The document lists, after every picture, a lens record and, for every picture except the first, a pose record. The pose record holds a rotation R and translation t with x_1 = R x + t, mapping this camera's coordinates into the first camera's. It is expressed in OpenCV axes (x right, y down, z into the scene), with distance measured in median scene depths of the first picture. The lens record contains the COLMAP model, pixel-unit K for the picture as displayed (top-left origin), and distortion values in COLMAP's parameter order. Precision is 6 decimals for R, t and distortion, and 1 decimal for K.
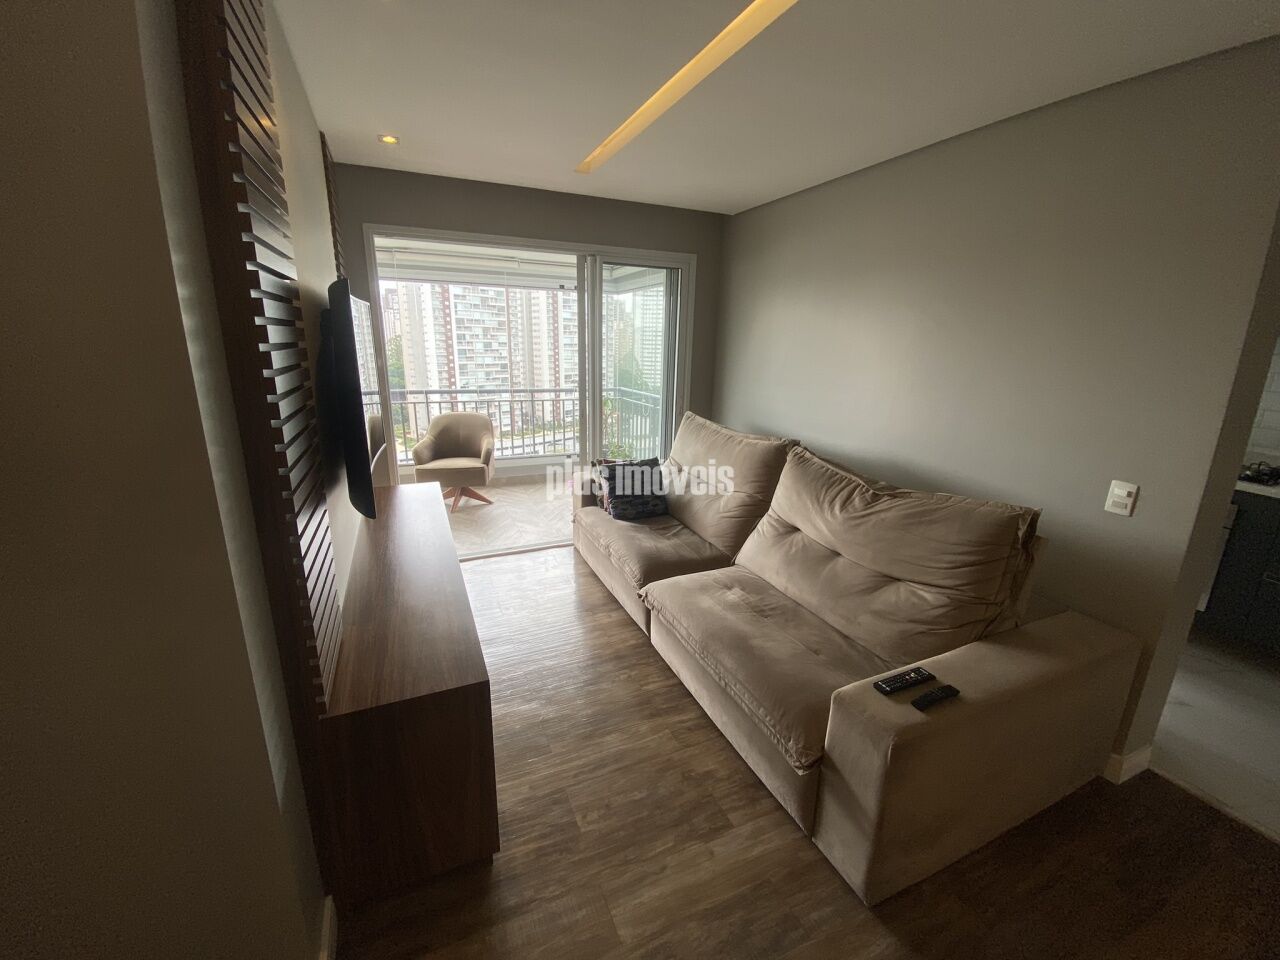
lens RADIAL K [[520.1, 0, 645.1], [0, 520.1, 474.8], [0, 0, 1]] dist [-0.017655, -0.001006]
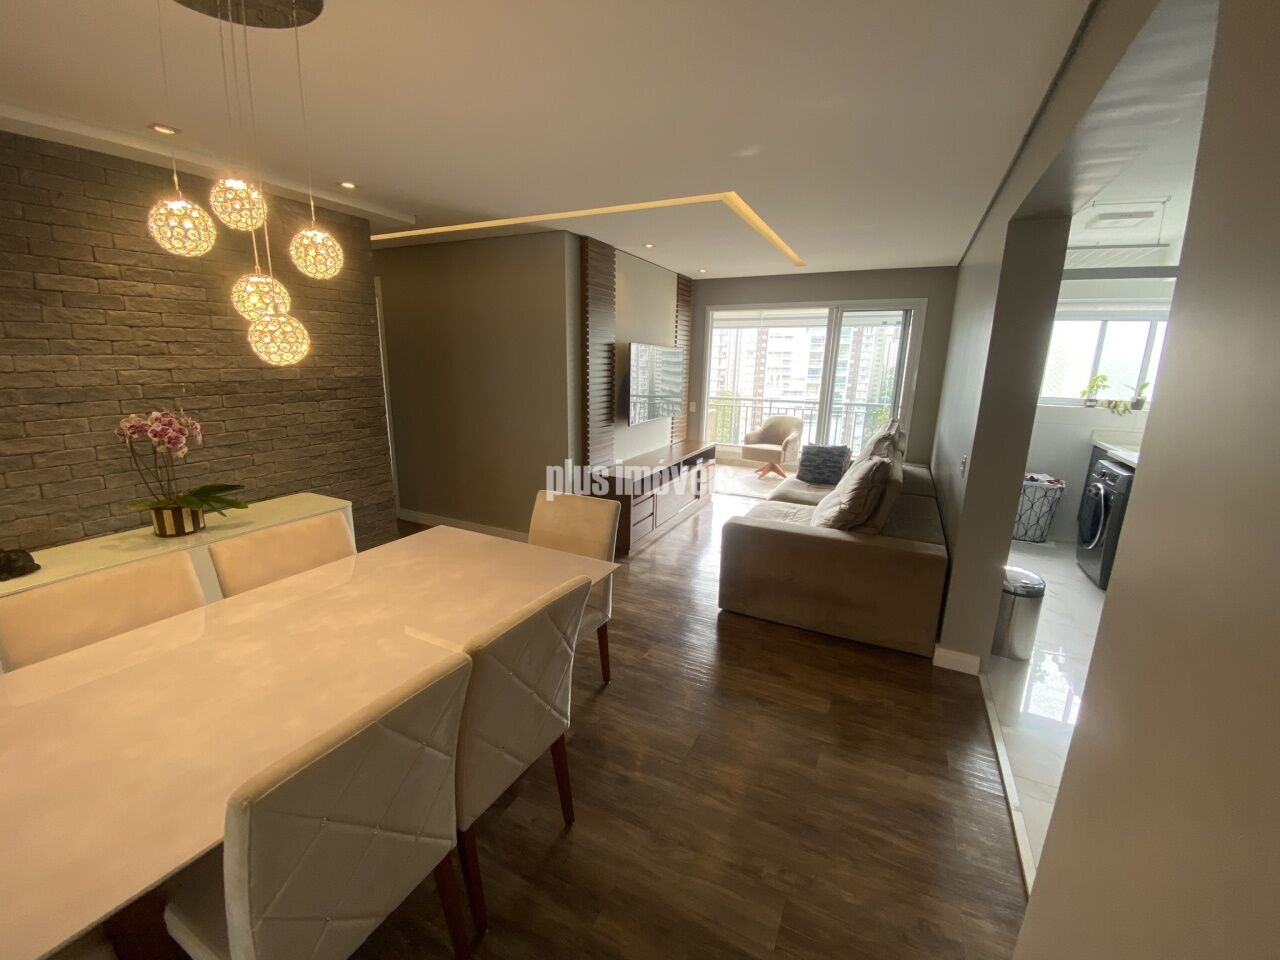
lens RADIAL K [[516.2, 0, 639.4], [0, 516.2, 478.9], [0, 0, 1]] dist [0.016022, -0.010875]
pose [[0.629741, 0.160433, -0.760057, 0.693419], [-0.195682, 0.979650, 0.044654, 0.092363], [0.751754, 0.120609, 0.648320, -0.302834]]
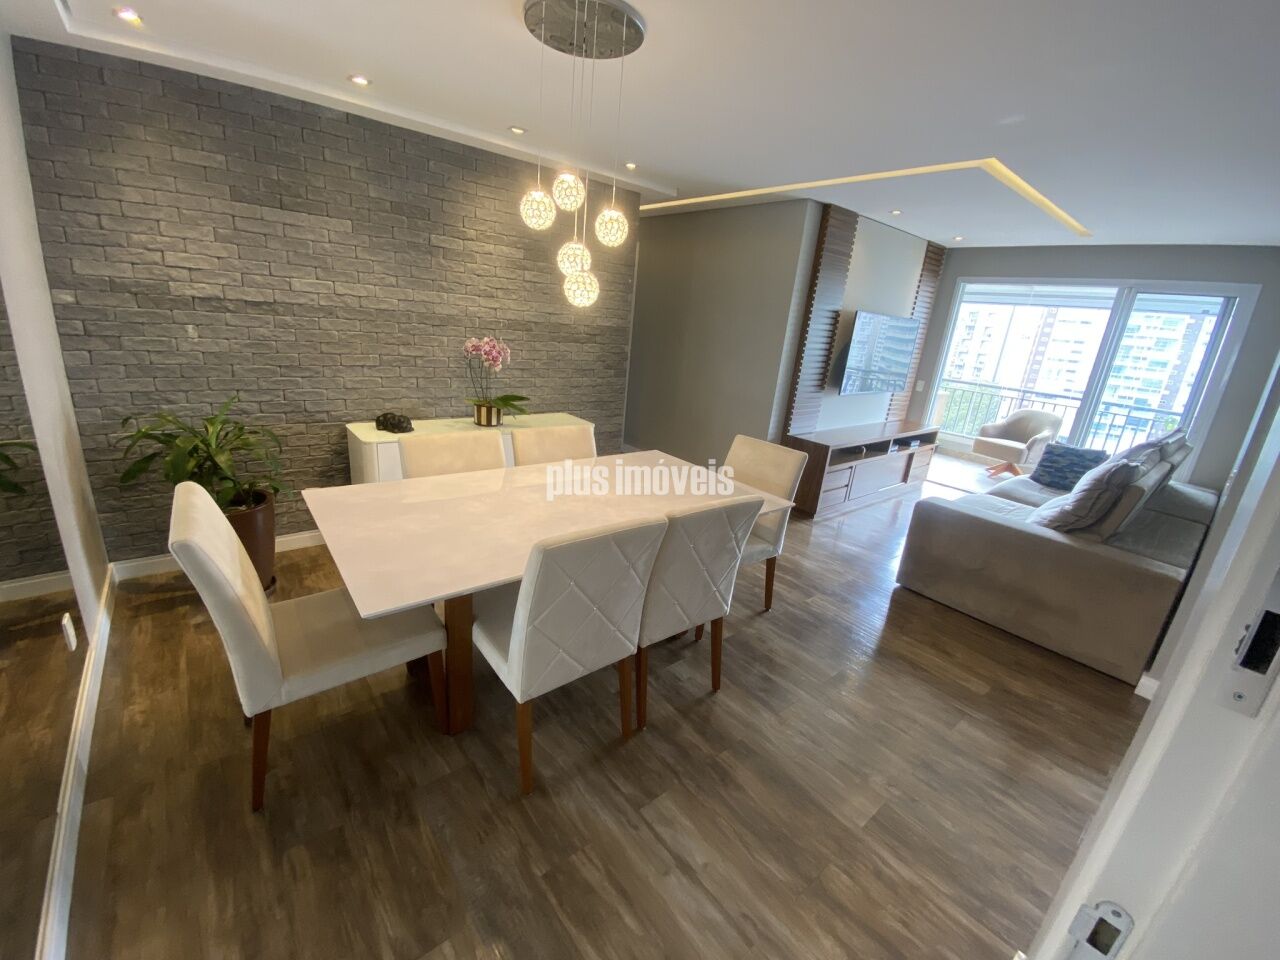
lens RADIAL K [[516.2, 0, 644.2], [0, 516.2, 473.8], [0, 0, 1]] dist [0.016022, -0.010875]
pose [[0.266713, 0.283419, -0.921161, 0.788596], [-0.320006, 0.927602, 0.192747, 0.112853], [0.909099, 0.243369, 0.338099, -0.337868]]
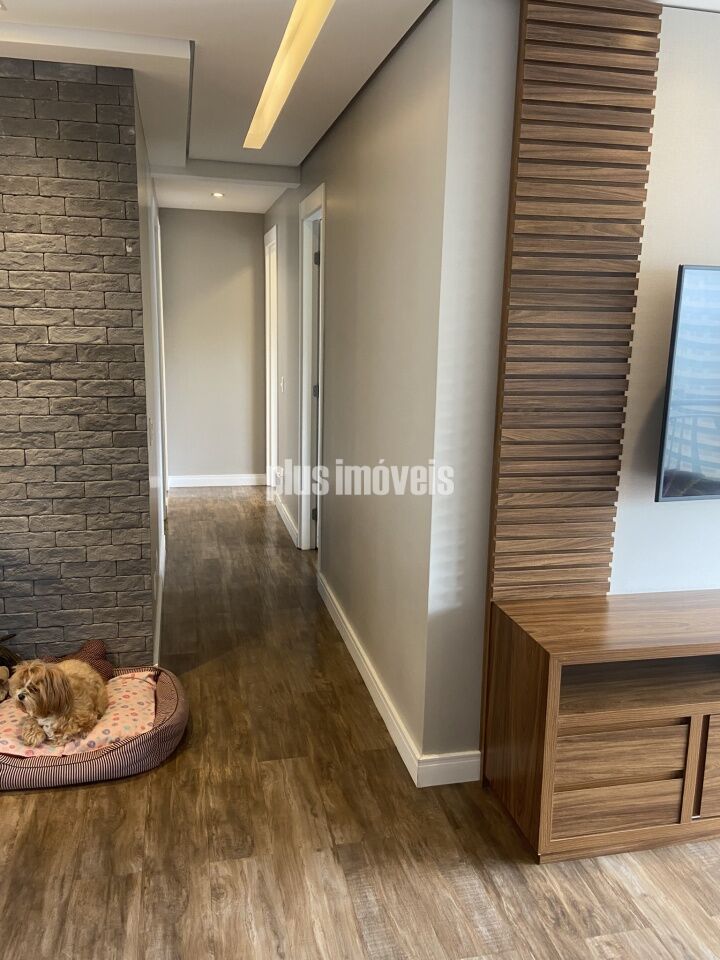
lens RADIAL K [[781.8, 0, 359.2], [0, 781.8, 474.4], [0, 0, 1]] dist [0.077496, -0.075766]
pose [[-0.201956, 0.150512, -0.967760, 0.428498], [-0.271573, 0.940768, 0.202987, -0.049631], [0.940990, 0.303812, -0.149119, 0.277009]]
